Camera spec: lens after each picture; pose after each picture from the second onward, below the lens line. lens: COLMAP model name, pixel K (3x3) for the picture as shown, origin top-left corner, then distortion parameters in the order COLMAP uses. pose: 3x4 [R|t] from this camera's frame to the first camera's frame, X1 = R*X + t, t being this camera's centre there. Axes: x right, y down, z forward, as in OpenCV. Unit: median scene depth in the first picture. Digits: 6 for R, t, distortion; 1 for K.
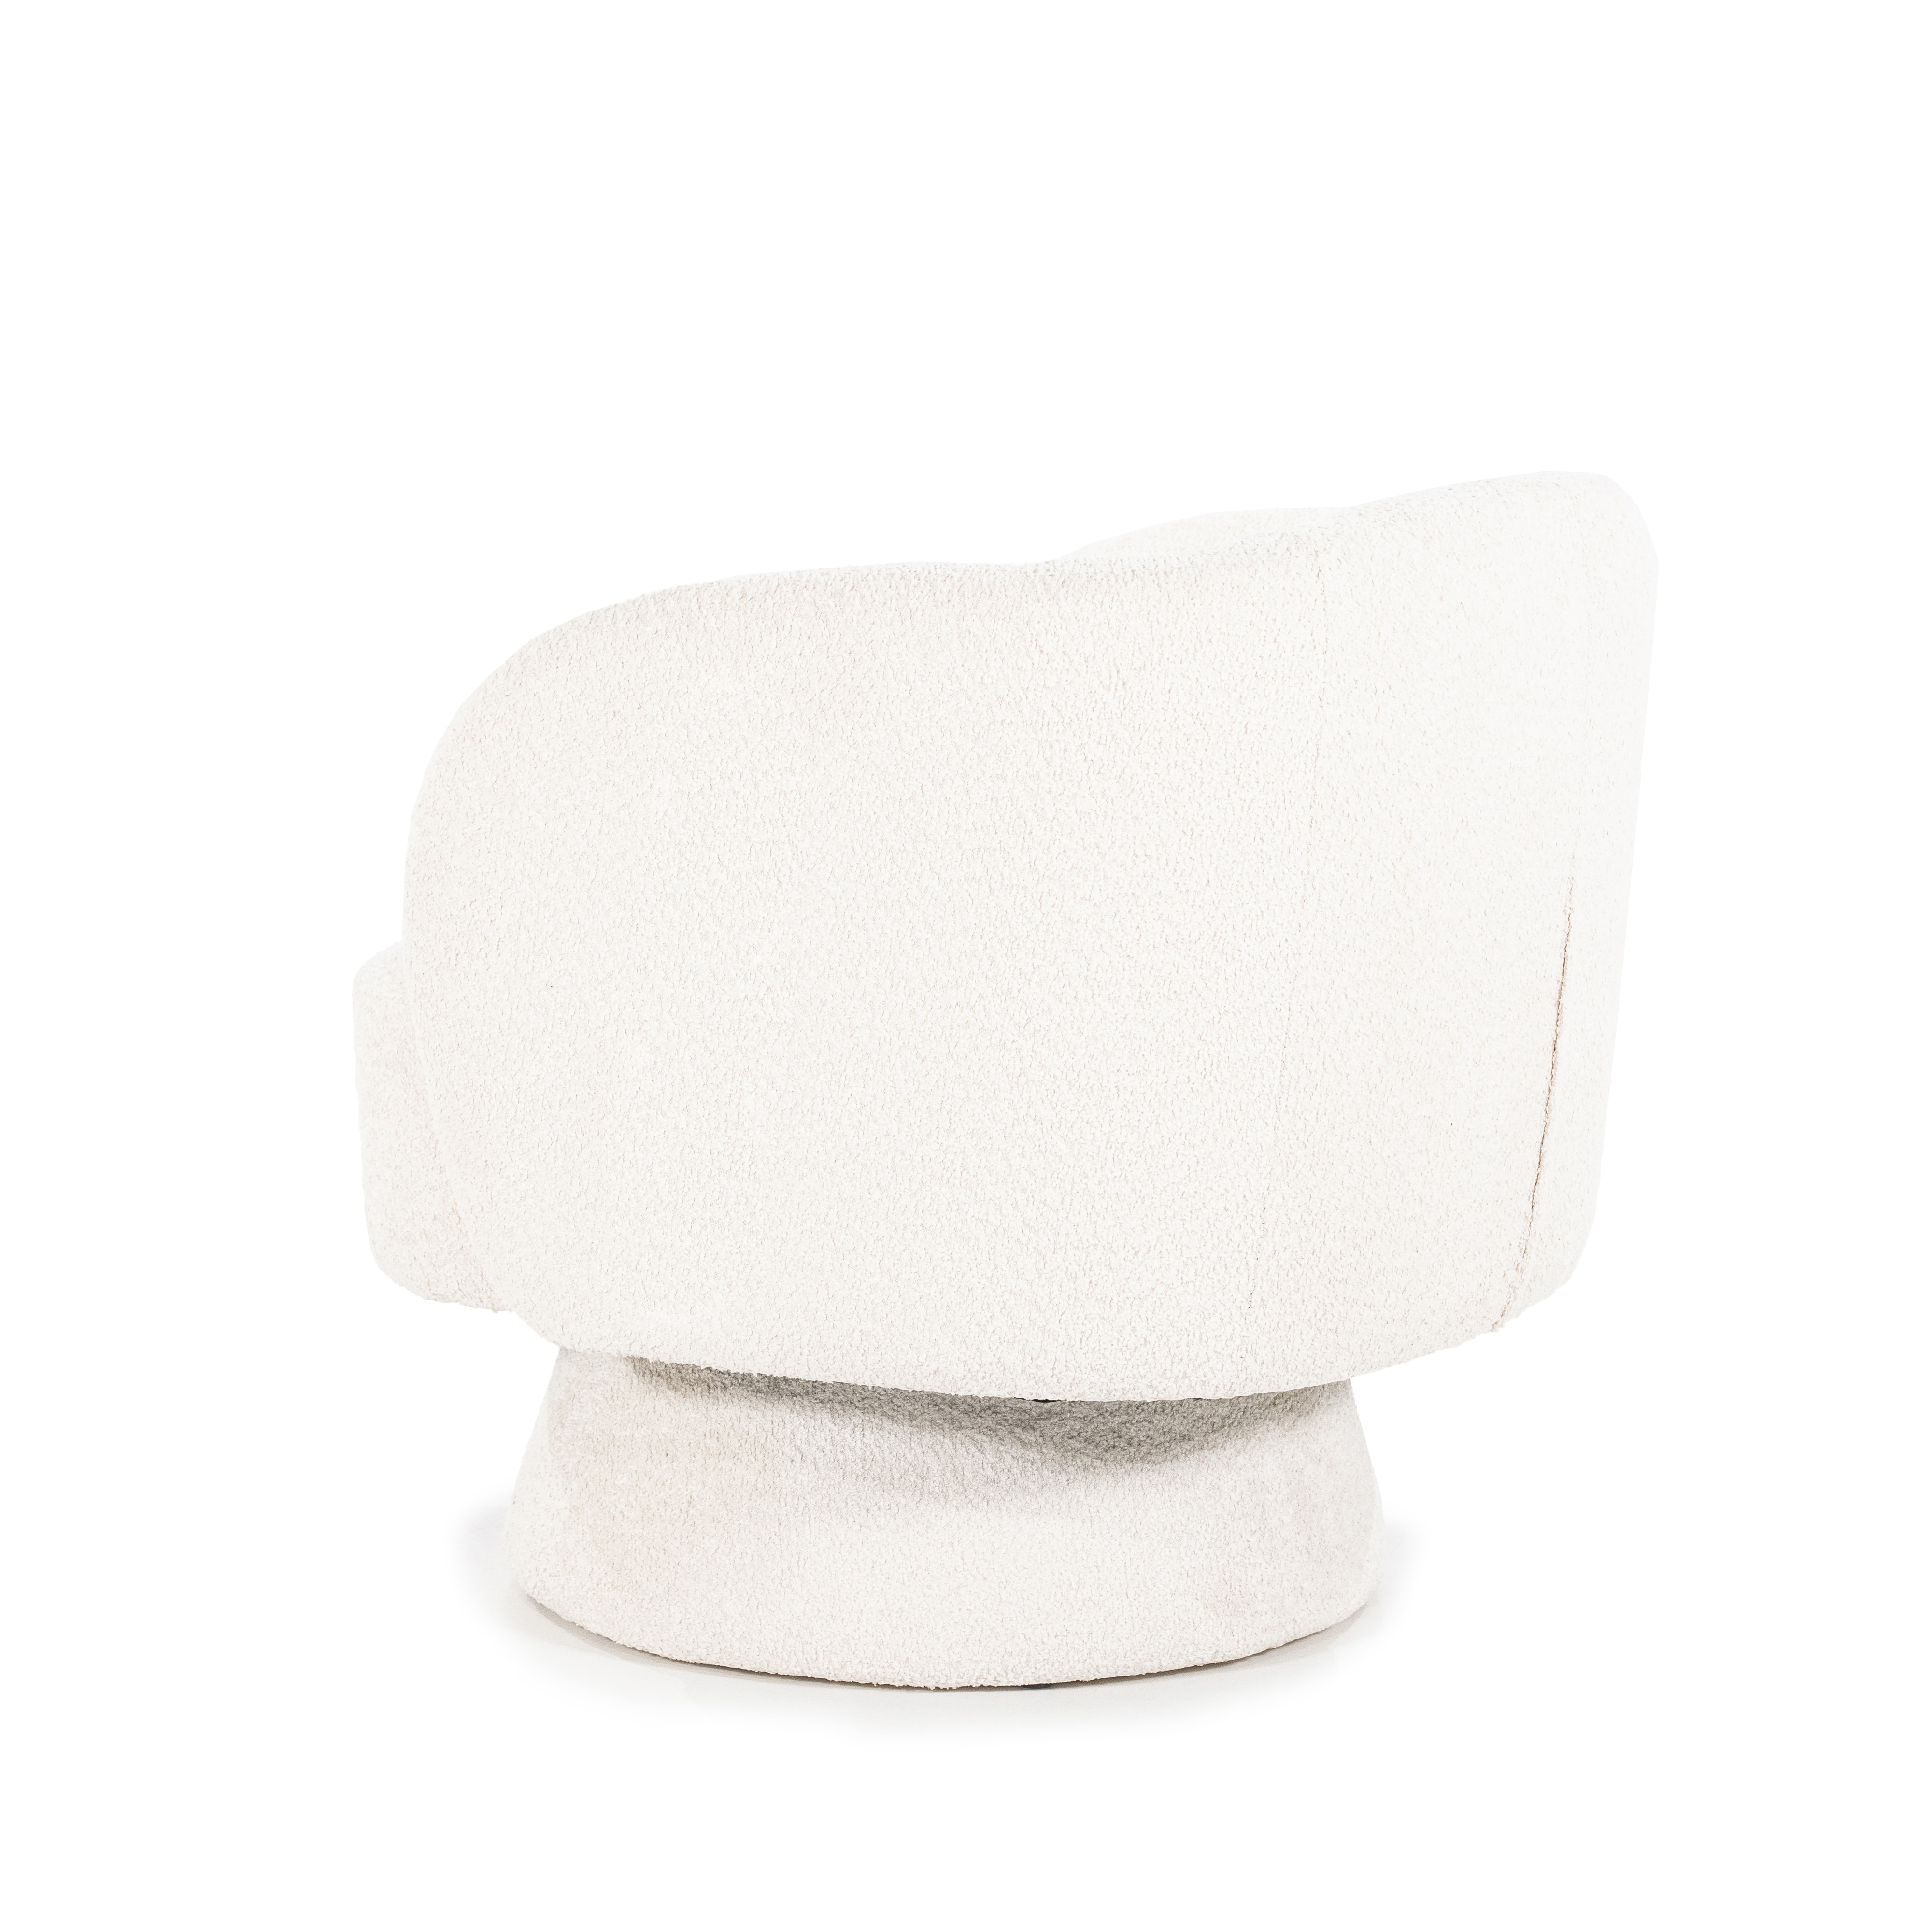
lens RADIAL K [[5532.8, 0, 966.0], [0, 5532.8, 966.0], [0, 0, 1]] dist [0.449165, 1.012197]
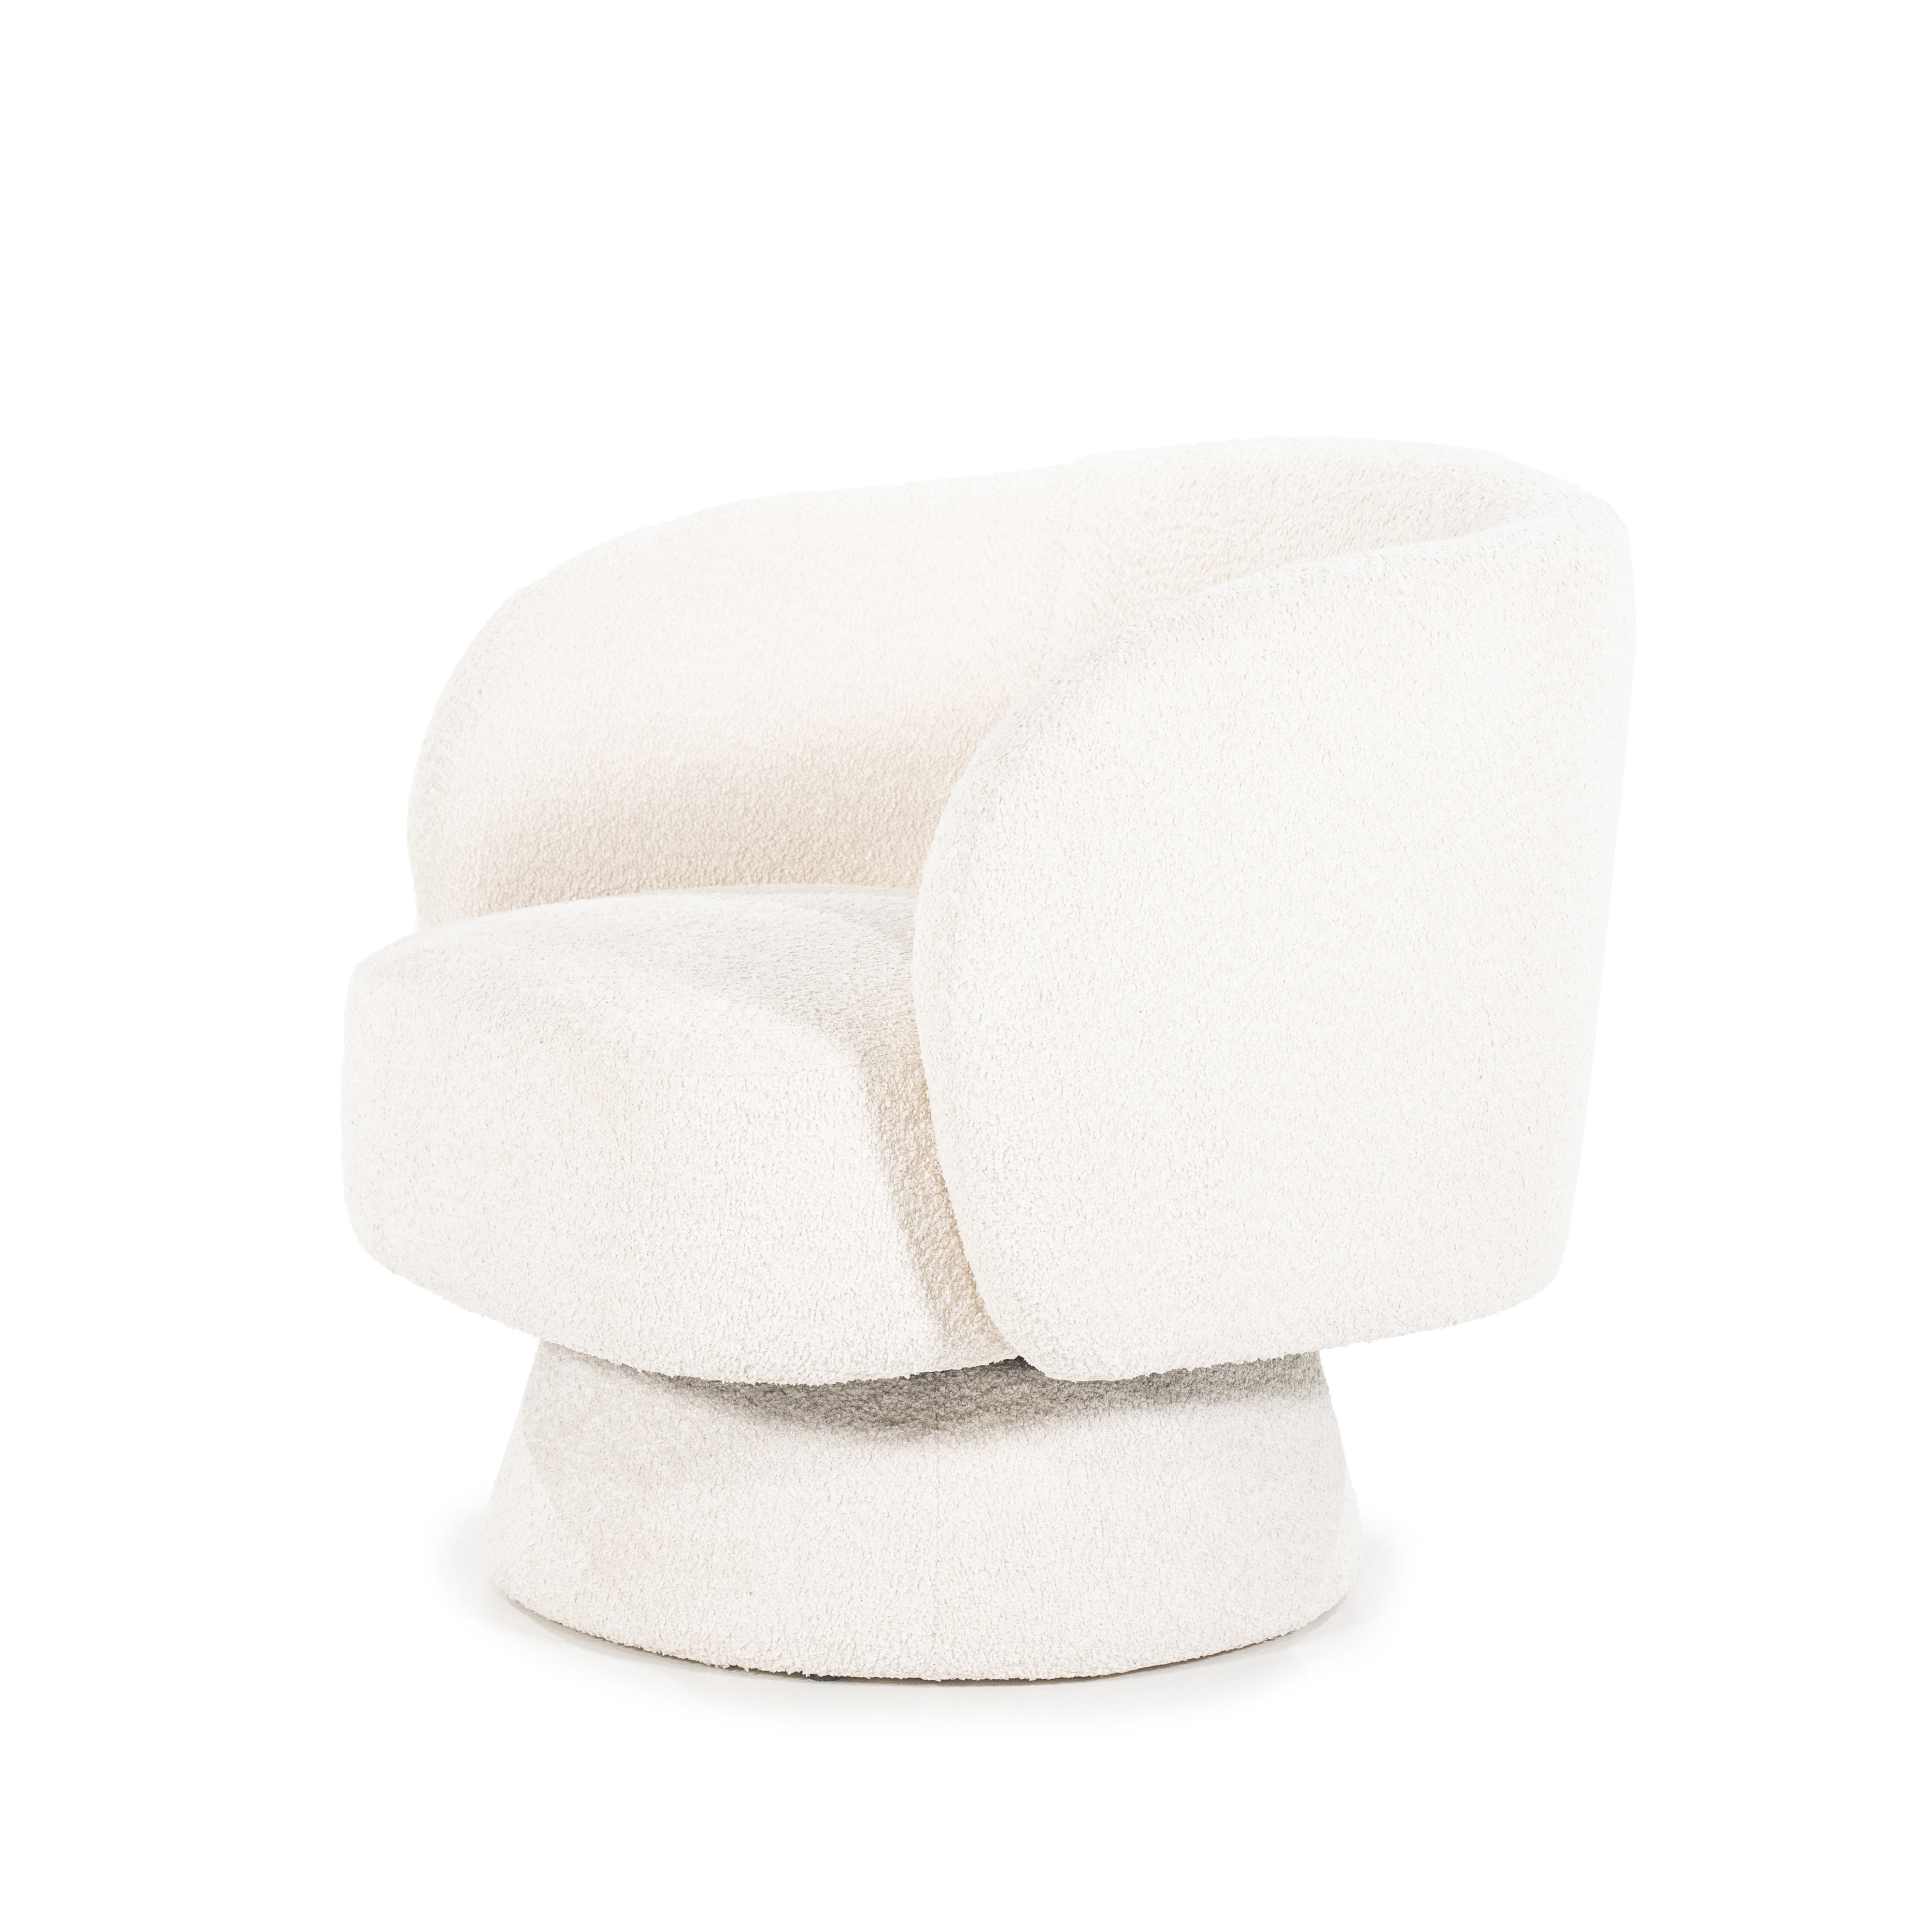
lens RADIAL K [[5532.8, 0, 966.0], [0, 5532.8, 966.0], [0, 0, 1]] dist [0.449165, 1.012197]
pose [[0.492698, -0.140977, 0.858705, -0.956734], [0.127683, 0.987822, 0.088914, -0.098050], [-0.860782, 0.065834, 0.504698, 0.542620]]
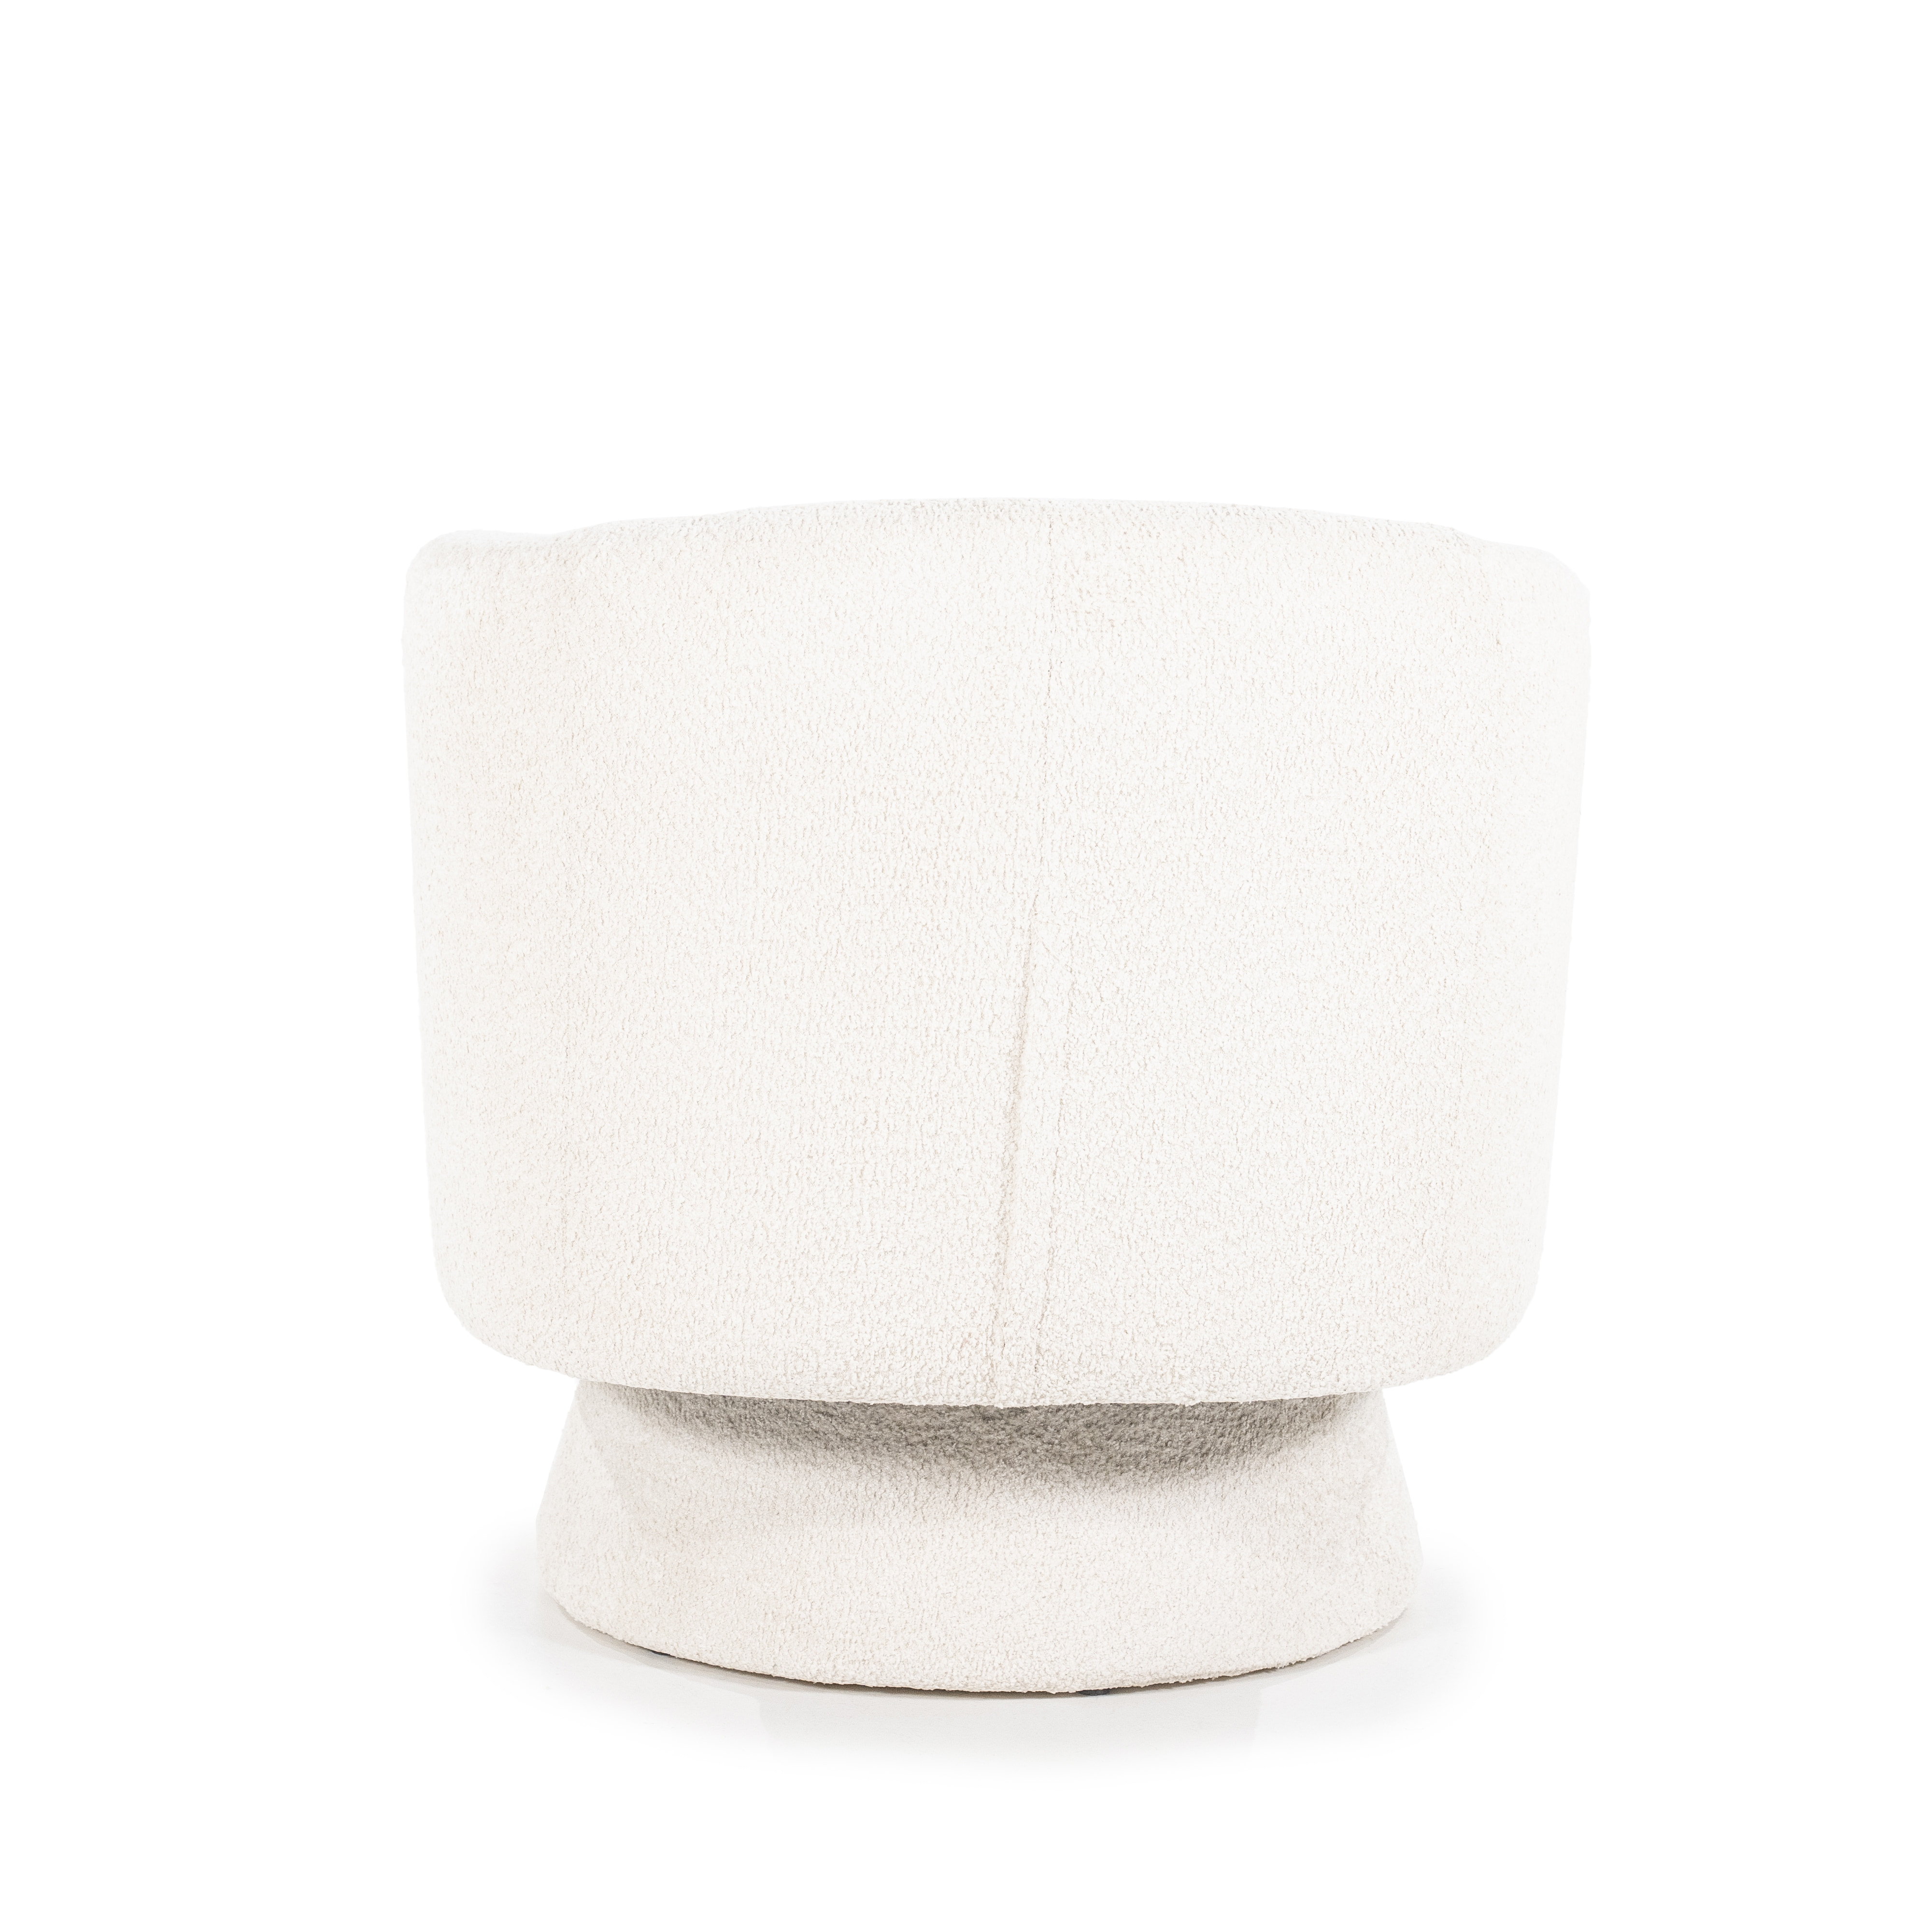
lens RADIAL K [[5532.8, 0, 966.0], [0, 5532.8, 966.0], [0, 0, 1]] dist [0.449165, 1.012197]
pose [[0.490807, 0.125930, -0.862119, 0.950944], [-0.139635, 0.988078, 0.064834, -0.072252], [0.860006, 0.088561, 0.502540, 0.551945]]
